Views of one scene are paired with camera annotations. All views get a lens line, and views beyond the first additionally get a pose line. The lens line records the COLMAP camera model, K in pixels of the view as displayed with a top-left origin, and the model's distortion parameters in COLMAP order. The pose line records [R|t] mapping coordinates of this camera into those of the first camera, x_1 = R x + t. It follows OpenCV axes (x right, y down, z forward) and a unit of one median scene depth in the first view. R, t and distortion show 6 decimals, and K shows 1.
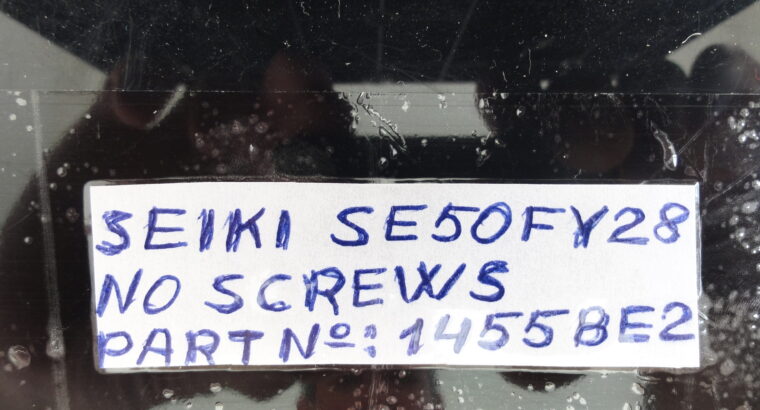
lens RADIAL K [[543.3, 0, 379.7], [0, 543.3, 205.0], [0, 0, 1]] dist [0.000464, -0.004403]
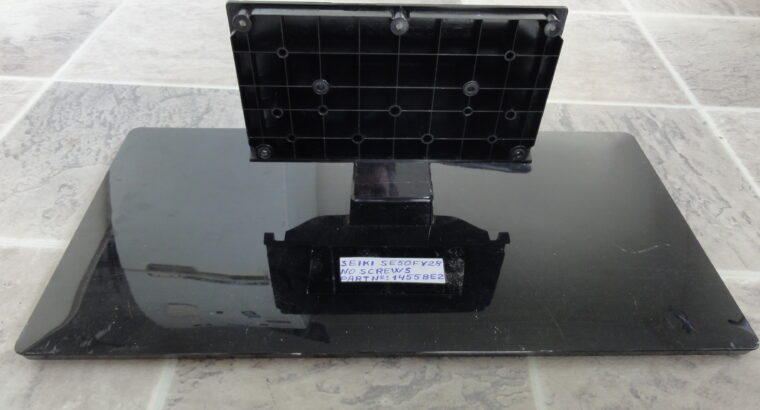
lens RADIAL K [[543.3, 0, 381.0], [0, 543.3, 203.1], [0, 0, 1]] dist [0.000464, -0.004403]
pose [[0.999921, -0.003726, 0.012013, -0.152071], [0.011116, 0.708637, -0.705485, 3.774555], [-0.005885, 0.705563, 0.708623, -3.677798]]
